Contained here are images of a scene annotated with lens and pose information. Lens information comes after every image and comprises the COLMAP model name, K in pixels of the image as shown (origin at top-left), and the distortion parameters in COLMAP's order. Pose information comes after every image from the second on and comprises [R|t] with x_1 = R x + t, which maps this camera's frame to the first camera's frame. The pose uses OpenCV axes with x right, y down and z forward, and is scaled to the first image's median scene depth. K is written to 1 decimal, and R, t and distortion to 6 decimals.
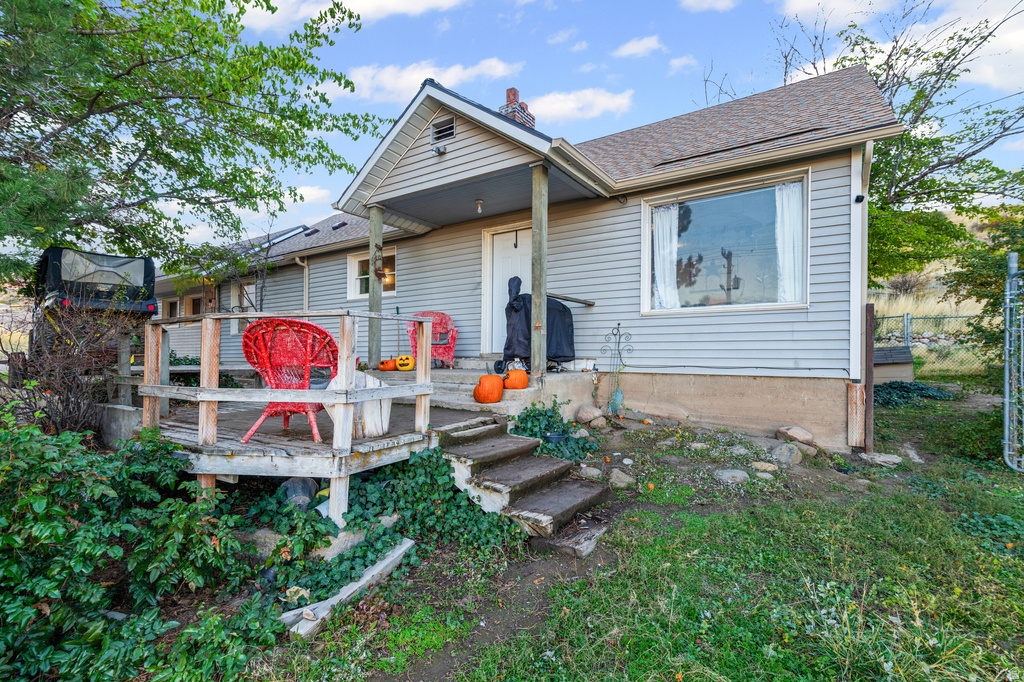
lens RADIAL K [[470.0, 0, 511.5], [0, 470.0, 348.2], [0, 0, 1]] dist [0.020007, -0.000032]
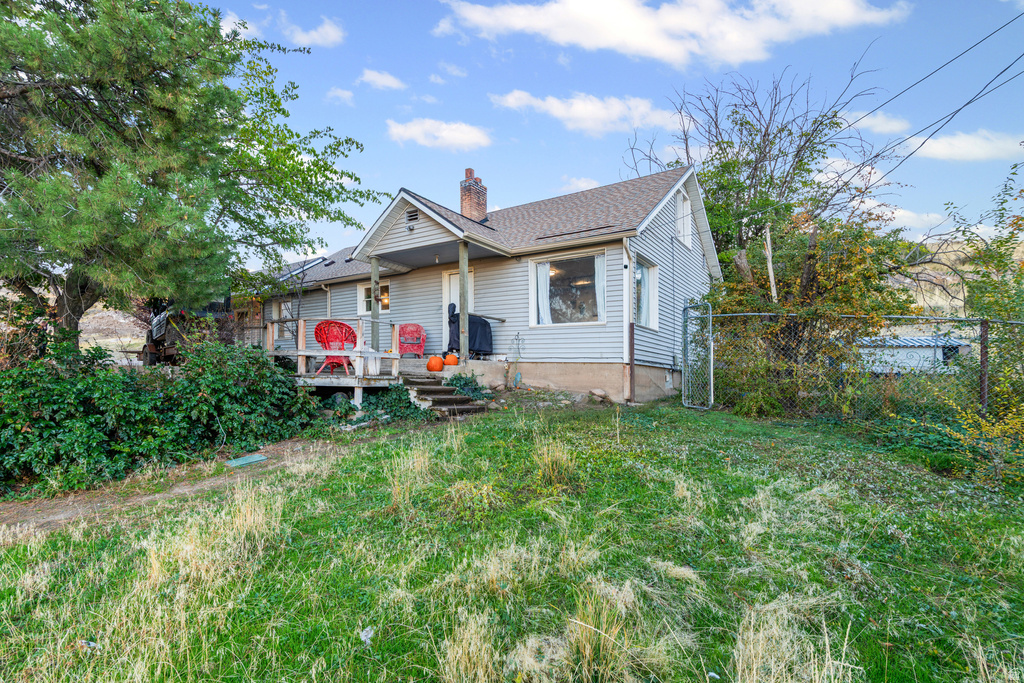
lens RADIAL K [[470.1, 0, 515.0], [0, 470.1, 425.1], [0, 0, 1]] dist [0.024672, 0.000040]
pose [[0.999654, 0.025709, -0.005623, 0.240697], [-0.024906, 0.993240, 0.113374, 0.089167], [0.008499, -0.113194, 0.993537, -0.746122]]
